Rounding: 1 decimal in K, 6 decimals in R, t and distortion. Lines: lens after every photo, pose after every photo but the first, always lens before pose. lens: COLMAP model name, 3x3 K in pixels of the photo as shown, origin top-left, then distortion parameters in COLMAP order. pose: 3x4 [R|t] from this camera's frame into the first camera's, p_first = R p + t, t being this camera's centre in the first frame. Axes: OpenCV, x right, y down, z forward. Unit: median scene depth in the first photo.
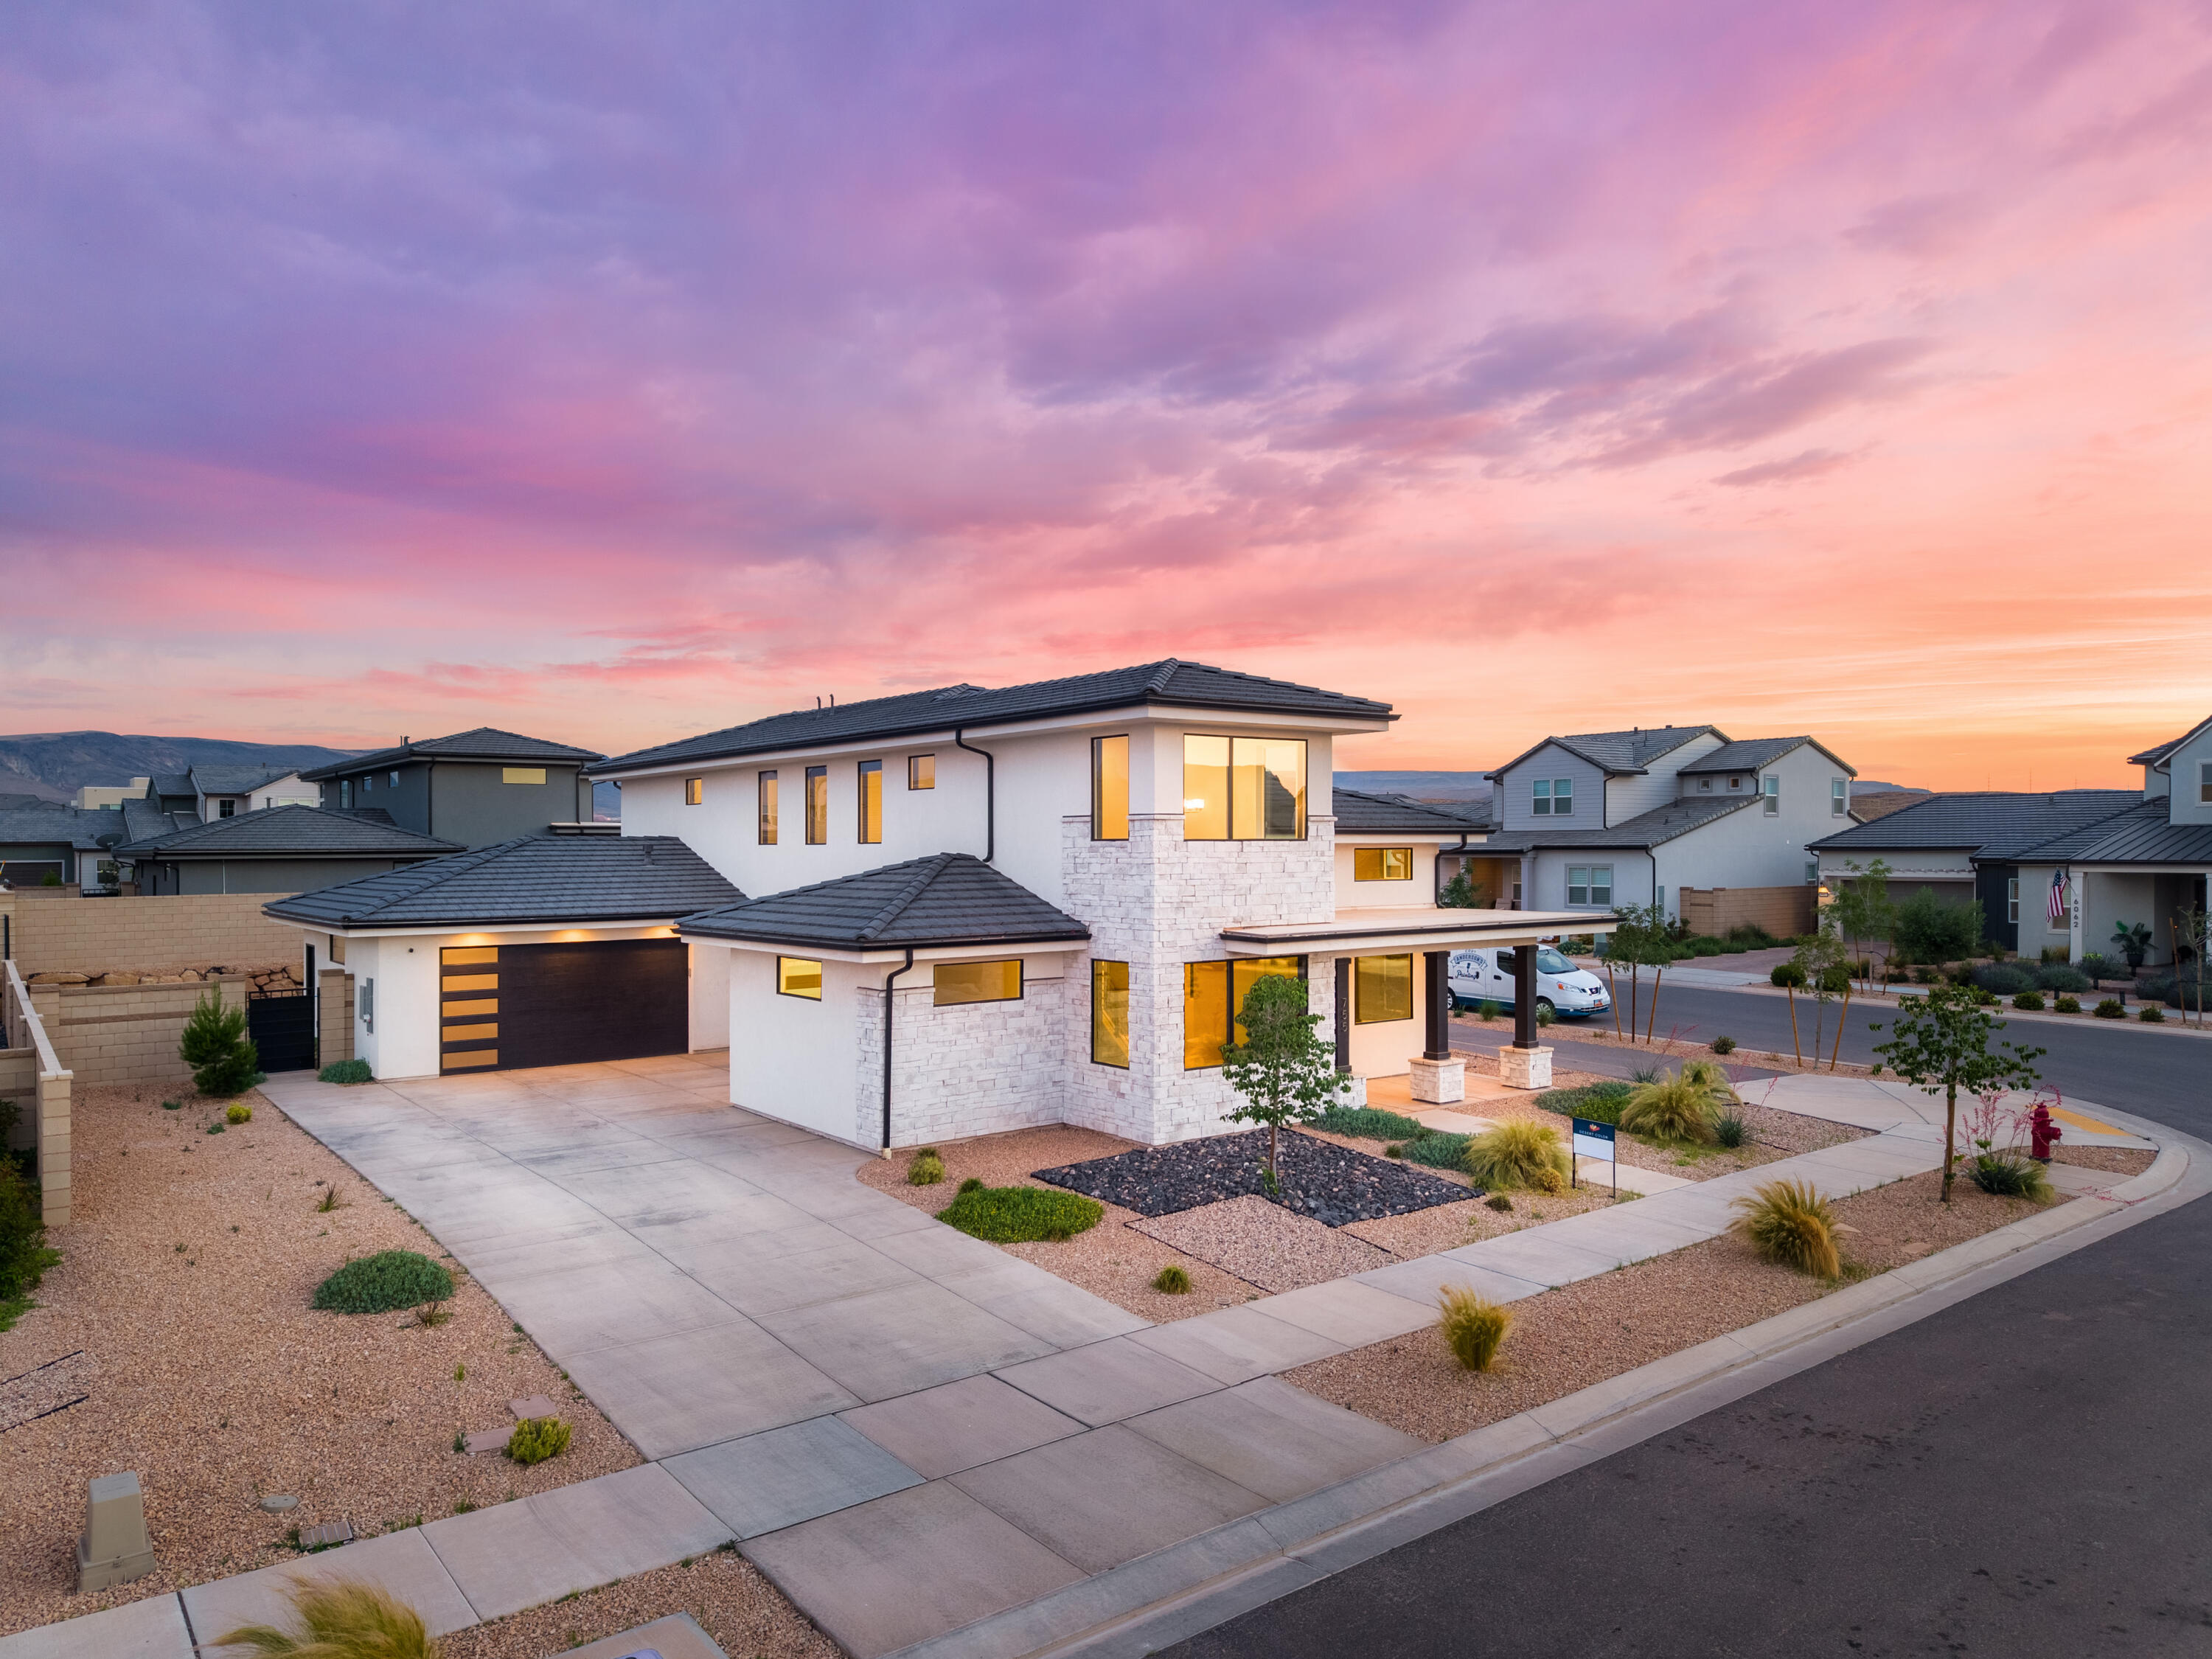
lens RADIAL K [[1480.0, 0, 1106.0], [0, 1480.0, 829.5], [0, 0, 1]] dist [0.061539, -0.058924]
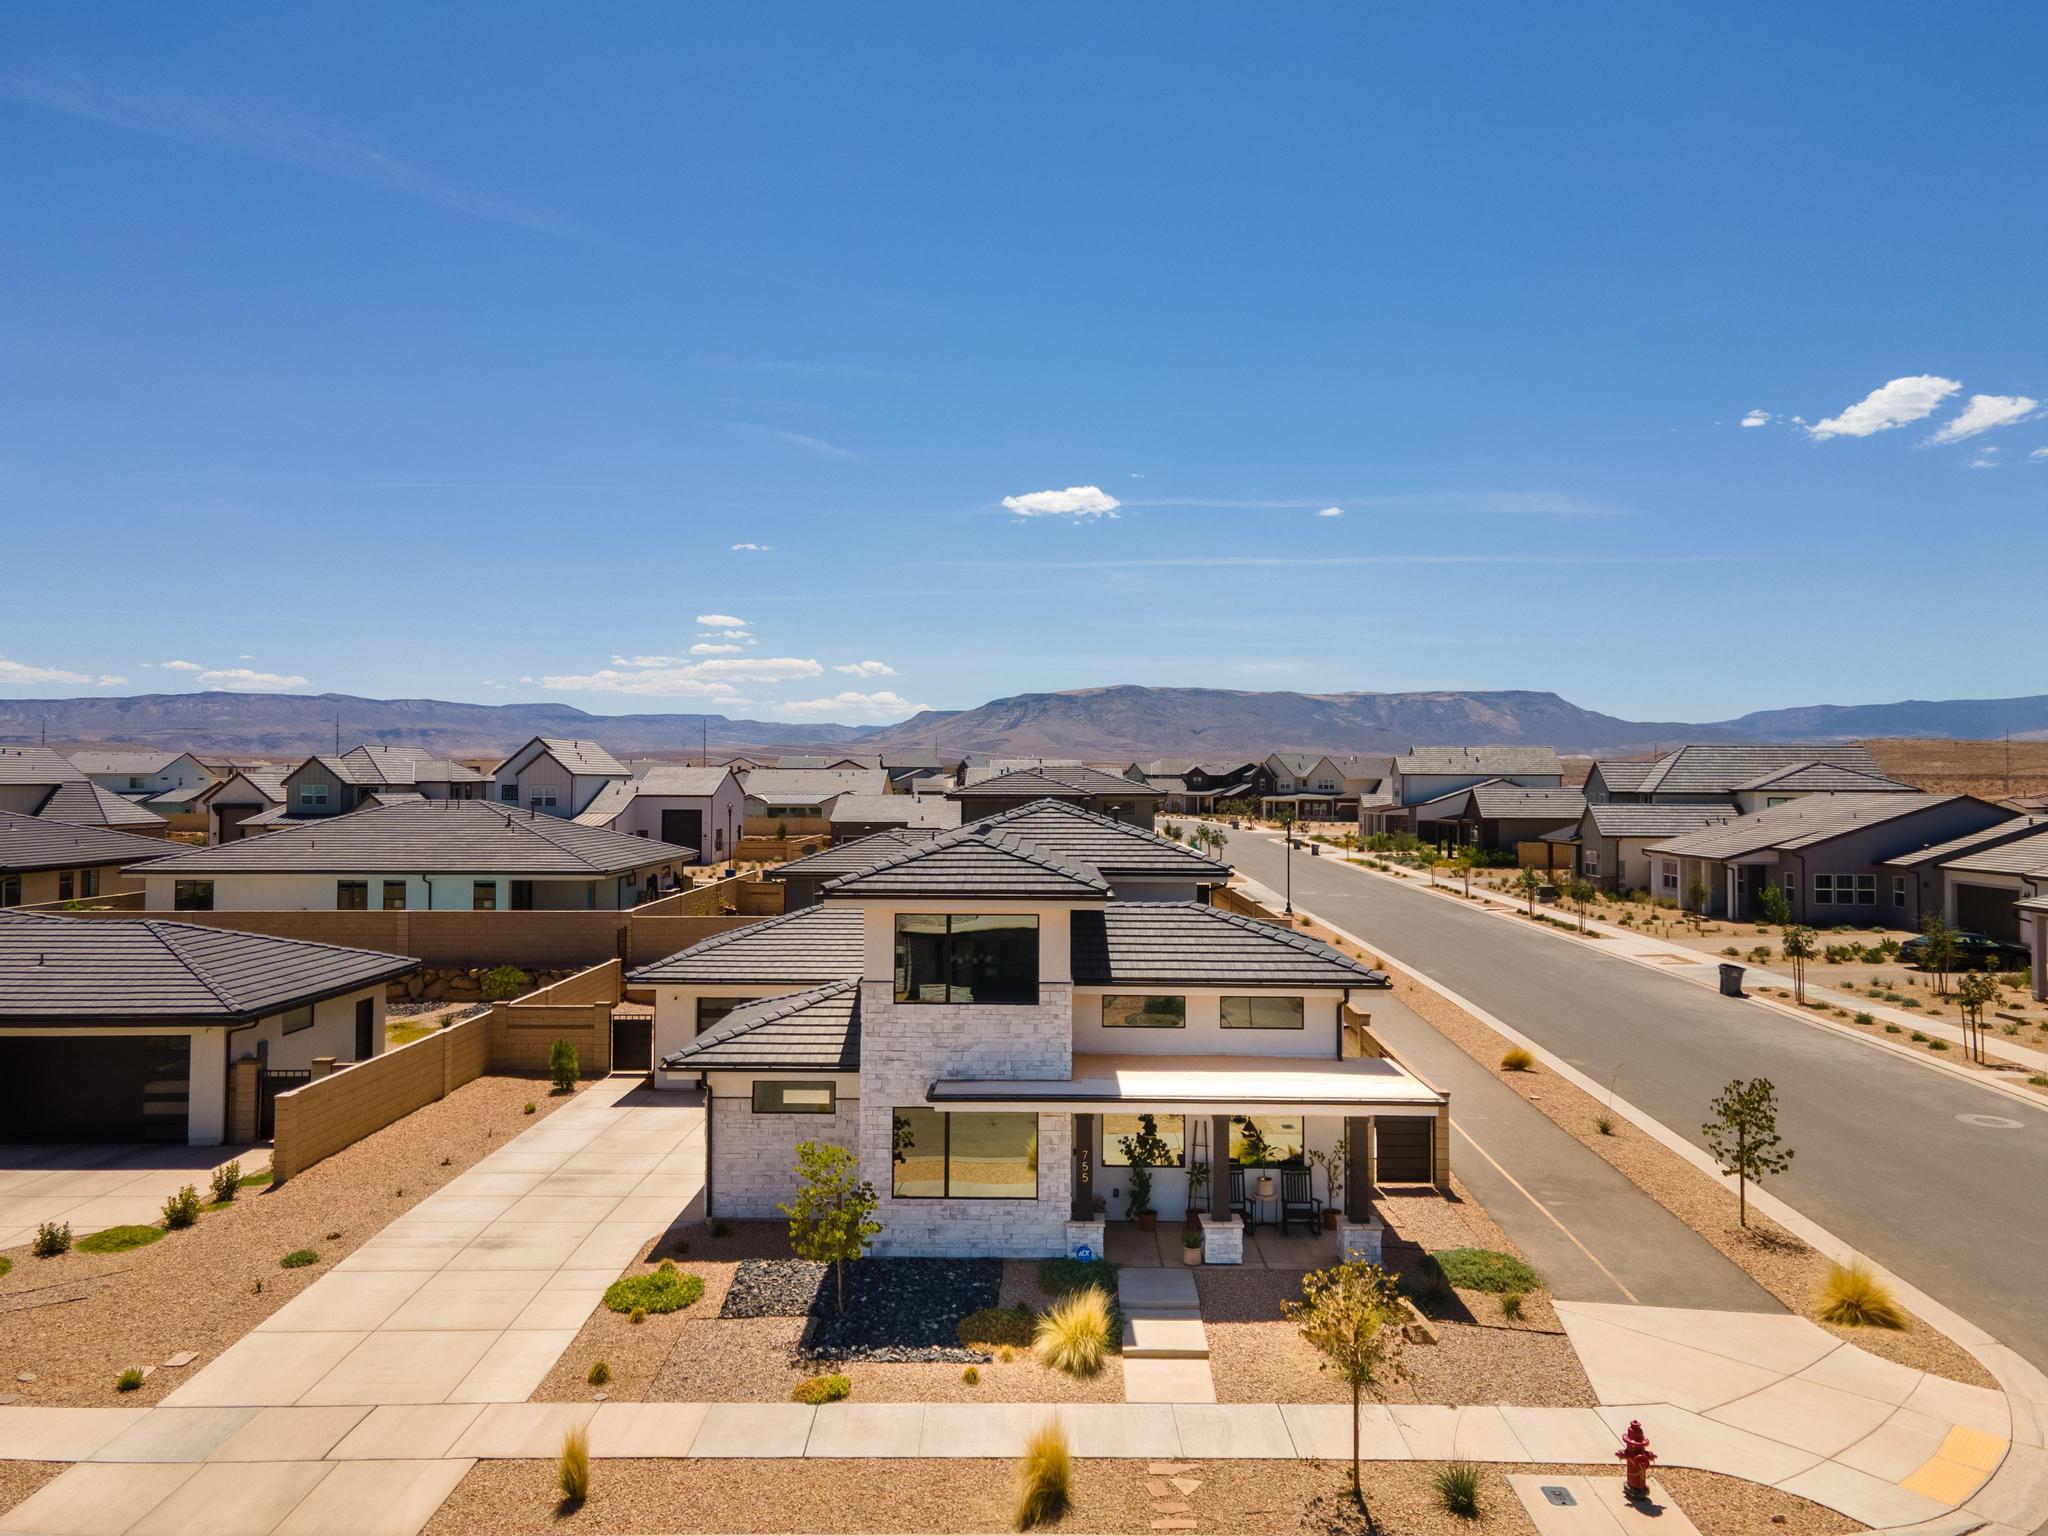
lens RADIAL K [[1487.2, 0, 1023.3], [0, 1487.2, 758.2], [0, 0, 1]] dist [0.031051, 0.032479]
pose [[0.787951, 0.000348, -0.615738, 0.860777], [-0.003919, 0.999982, -0.004449, -0.183459], [0.615725, 0.005919, 0.787939, 0.111736]]
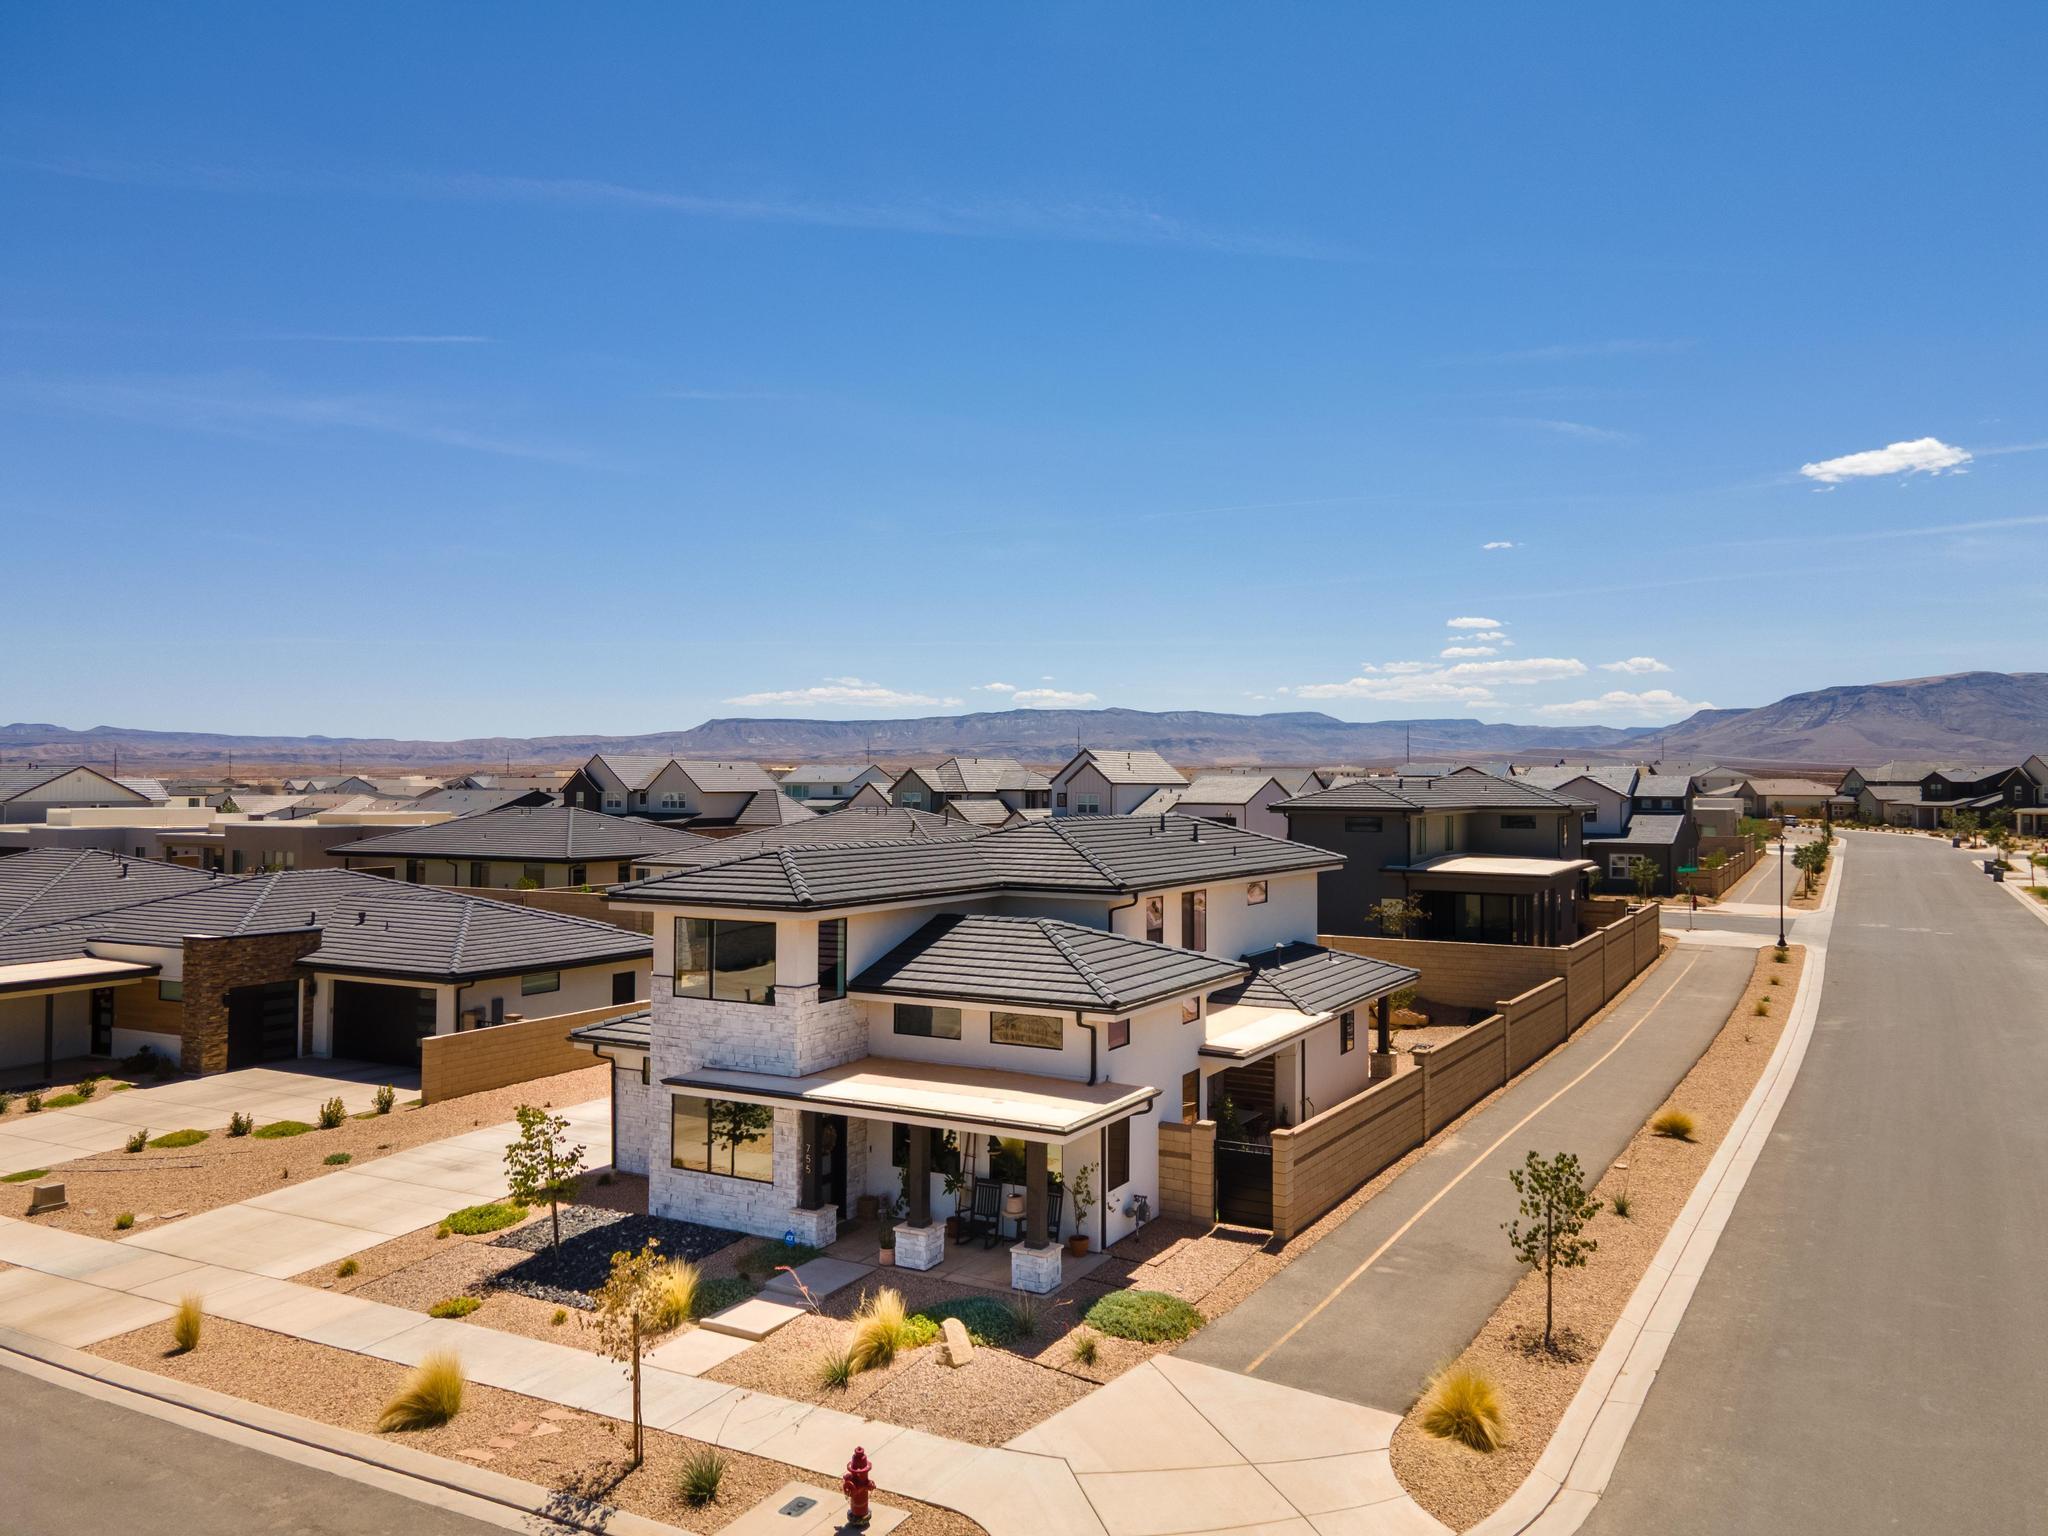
lens RADIAL K [[1487.2, 0, 1023.3], [0, 1487.2, 758.2], [0, 0, 1]] dist [0.031051, 0.032479]
pose [[0.401558, -0.008183, -0.915797, 1.412882], [0.002147, 0.999966, -0.007994, -0.196407], [0.915831, 0.001244, 0.401561, 0.730457]]
